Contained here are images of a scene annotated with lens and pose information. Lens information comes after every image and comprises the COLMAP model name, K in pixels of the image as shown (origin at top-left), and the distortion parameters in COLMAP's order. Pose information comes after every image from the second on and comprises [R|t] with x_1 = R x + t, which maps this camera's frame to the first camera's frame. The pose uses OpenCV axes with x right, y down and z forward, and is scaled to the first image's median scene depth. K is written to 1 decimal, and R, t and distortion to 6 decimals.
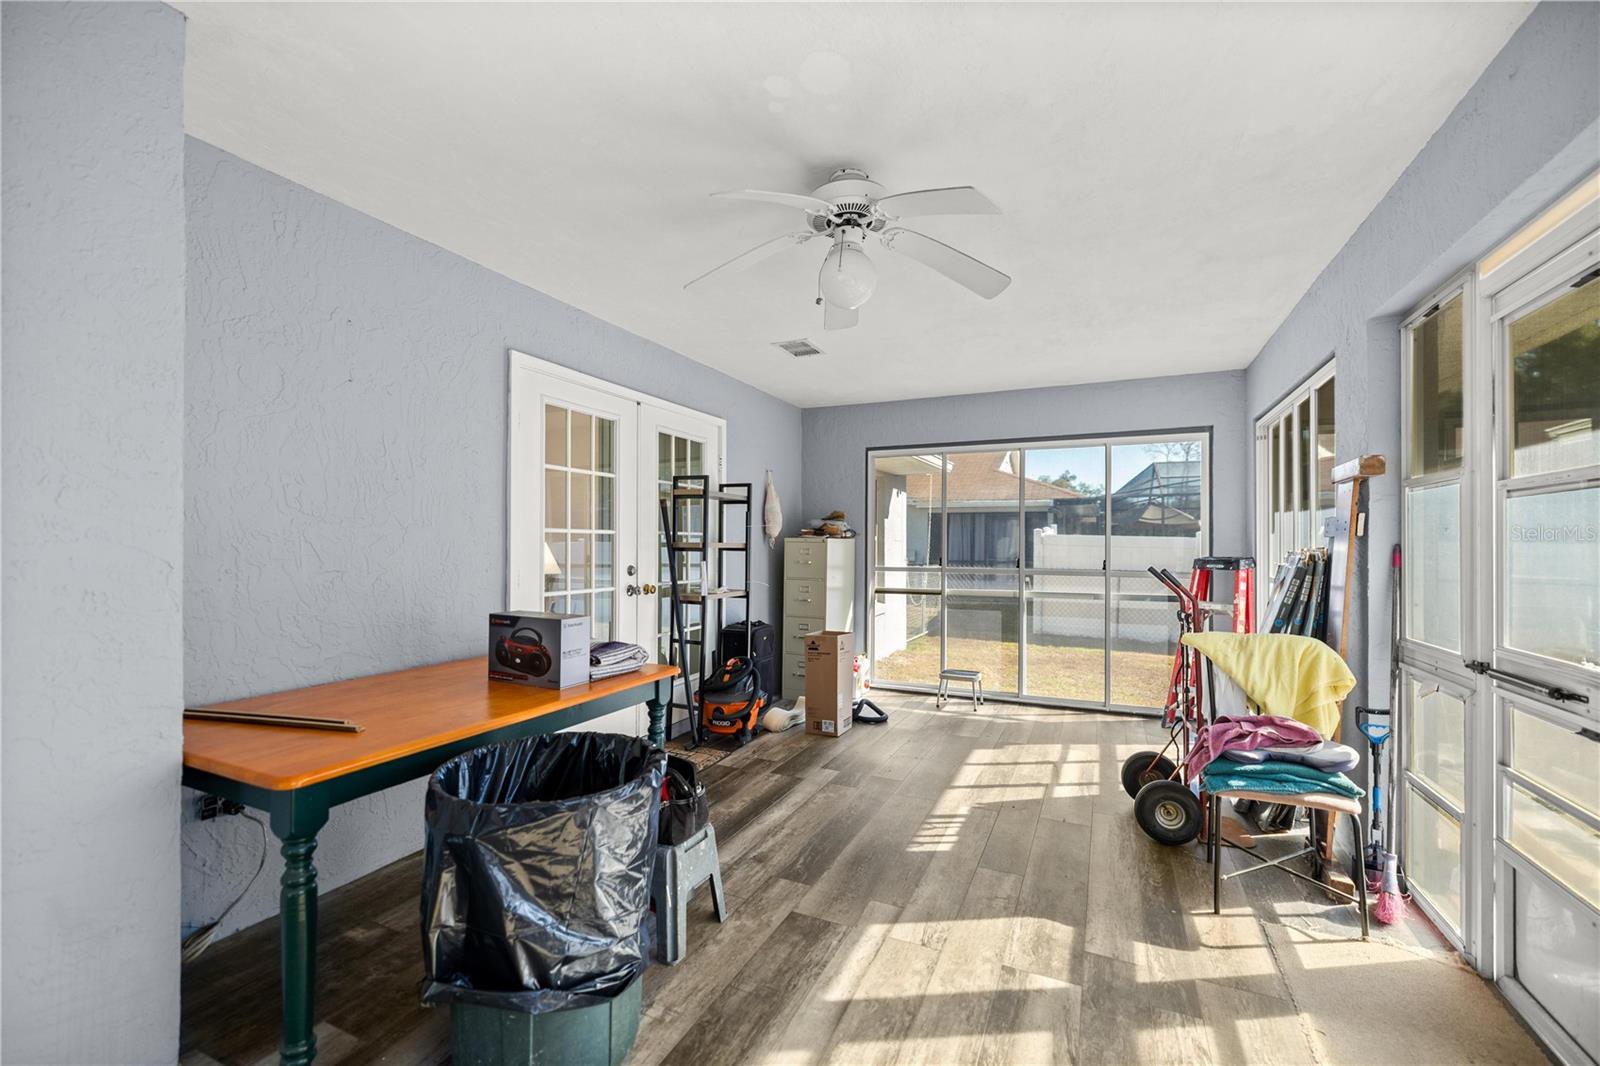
lens RADIAL K [[679.0, 0, 800.2], [0, 679.0, 540.0], [0, 0, 1]] dist [0.002124, -0.000163]
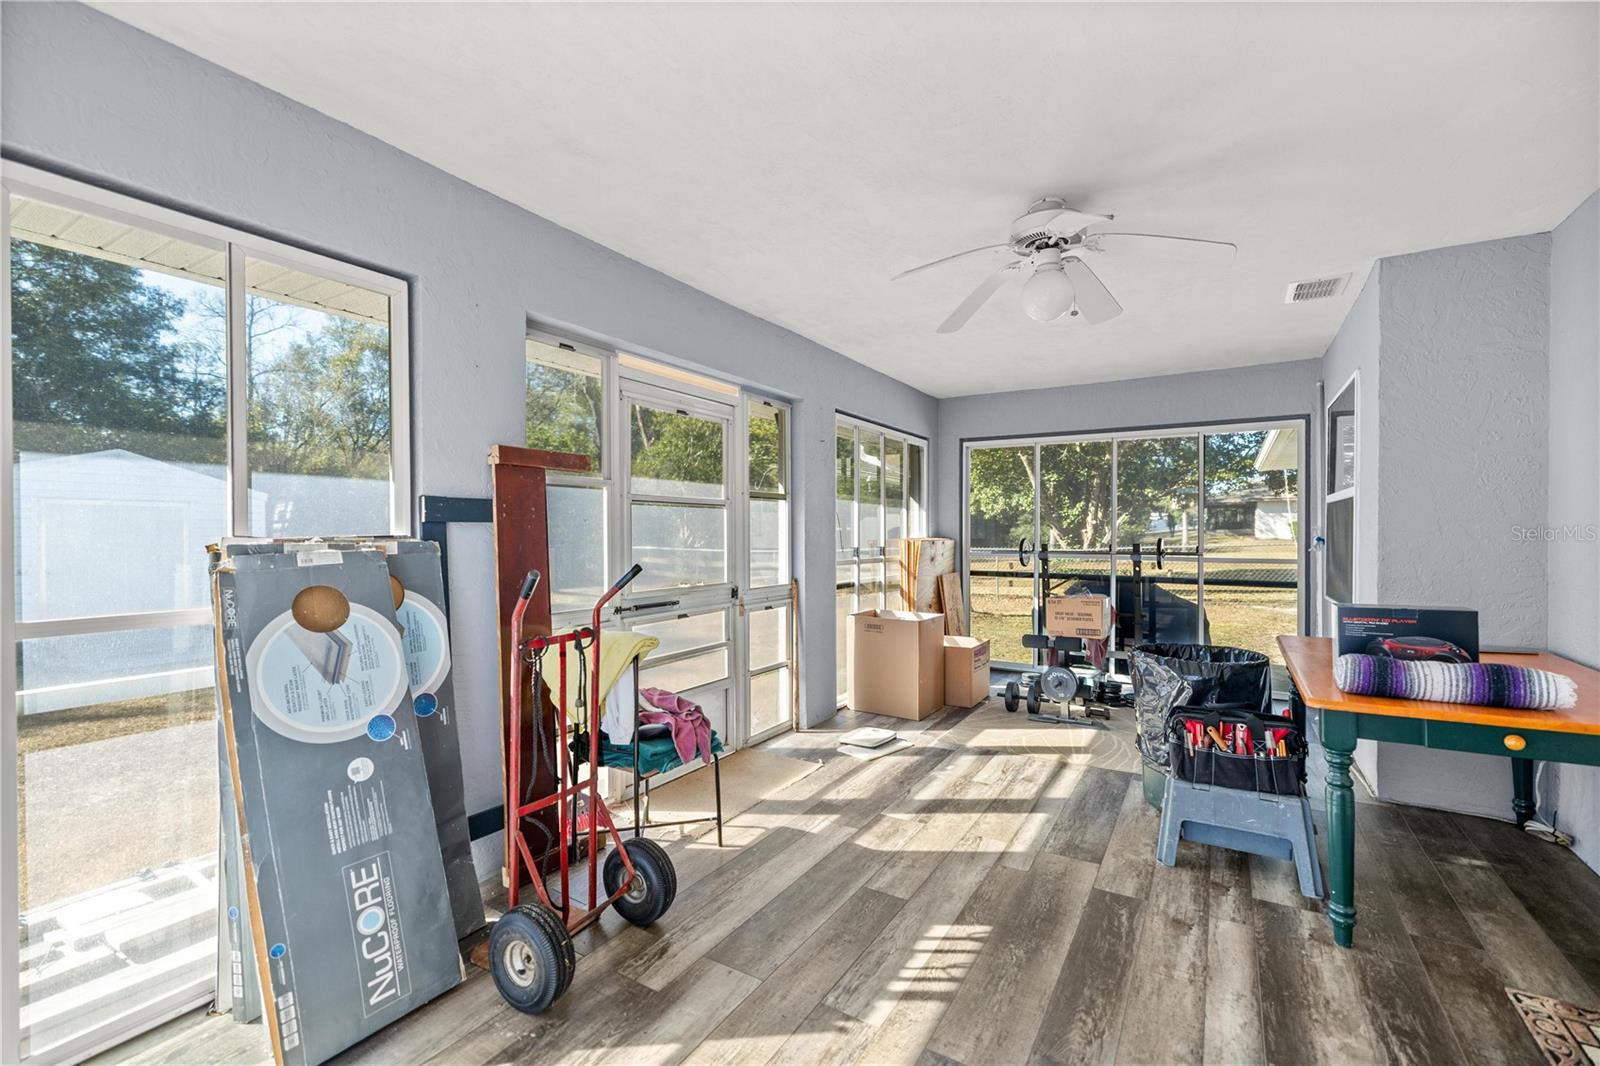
lens RADIAL K [[679.0, 0, 800.8], [0, 679.0, 537.7], [0, 0, 1]] dist [0.002124, -0.000163]
pose [[-0.990765, -0.000334, 0.135588, 0.327022], [-0.000321, 1.000000, 0.000119, 0.016955], [-0.135588, 0.000075, -0.990765, 2.208201]]
